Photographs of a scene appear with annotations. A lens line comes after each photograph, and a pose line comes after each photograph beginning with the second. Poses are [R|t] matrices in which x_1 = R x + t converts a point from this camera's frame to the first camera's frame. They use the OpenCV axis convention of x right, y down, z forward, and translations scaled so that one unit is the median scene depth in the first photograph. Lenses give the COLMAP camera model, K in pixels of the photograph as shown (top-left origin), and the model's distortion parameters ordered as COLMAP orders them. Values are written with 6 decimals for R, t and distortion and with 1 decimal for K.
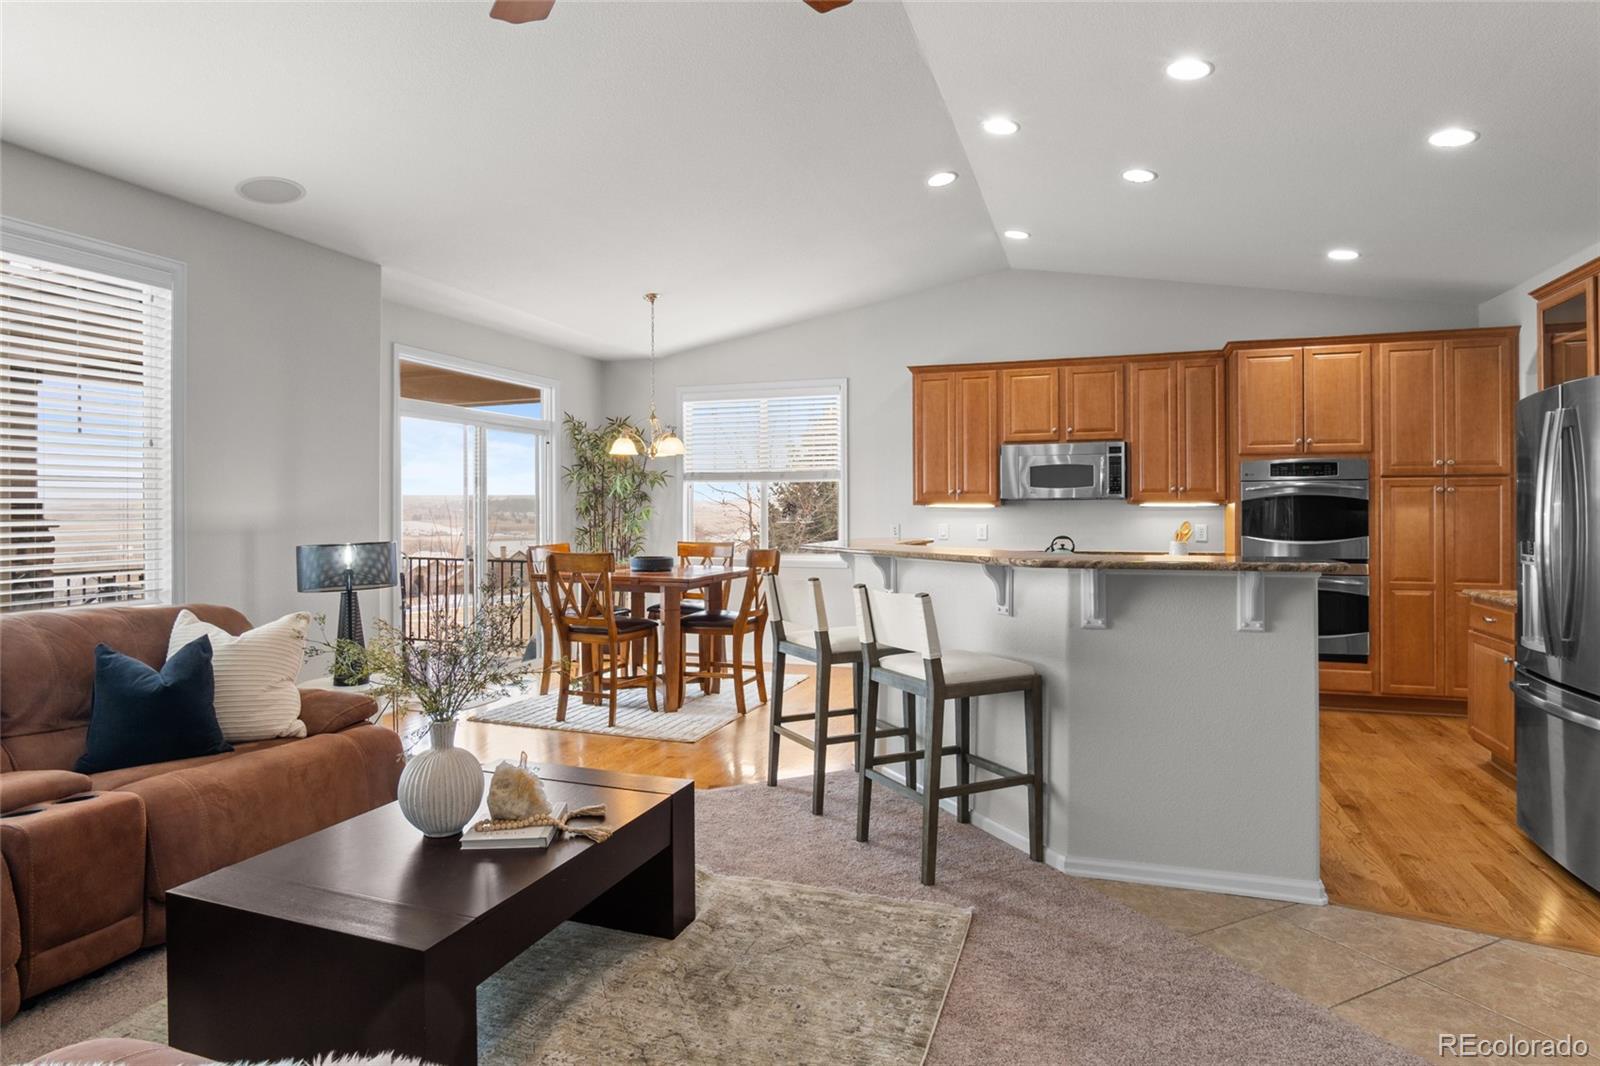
lens RADIAL K [[875.9, 0, 792.7], [0, 875.9, 504.5], [0, 0, 1]] dist [-0.023514, 0.003183]
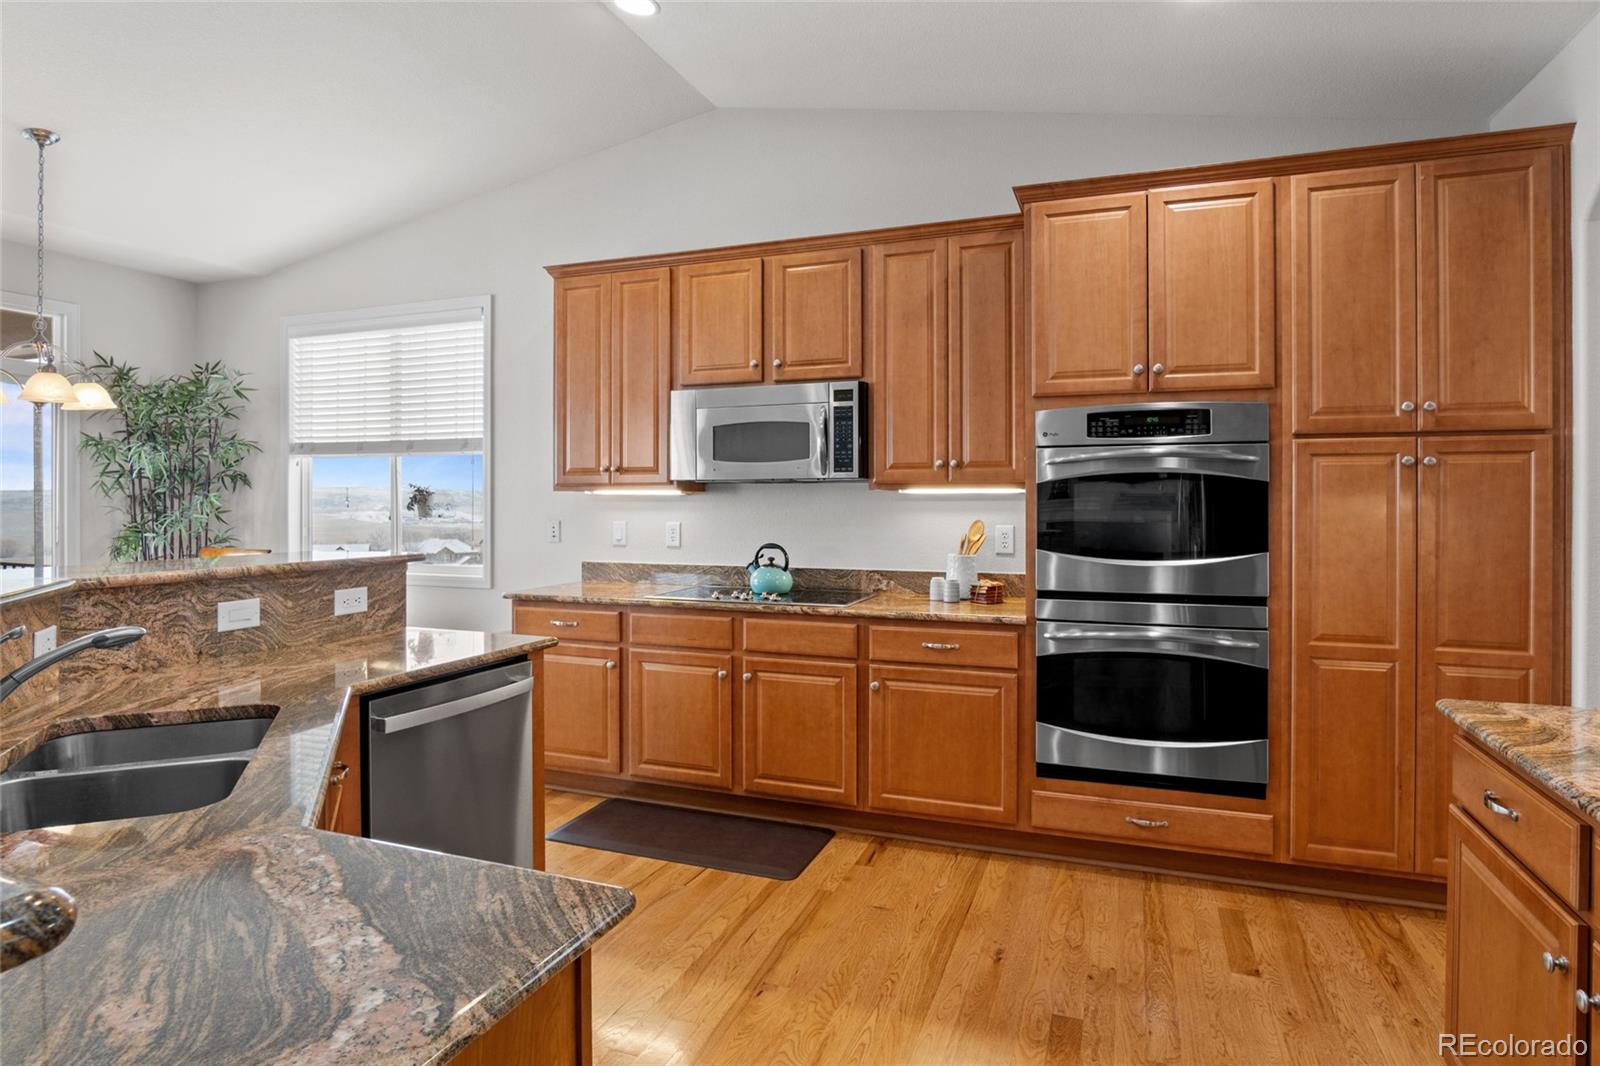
lens RADIAL K [[875.9, 0, 795.7], [0, 875.9, 495.1], [0, 0, 1]] dist [-0.023514, 0.003183]
pose [[0.999250, 0.001322, -0.038691, 0.387798], [-0.001229, 0.999996, 0.002441, 0.001771], [0.038694, -0.002392, 0.999248, 0.455467]]
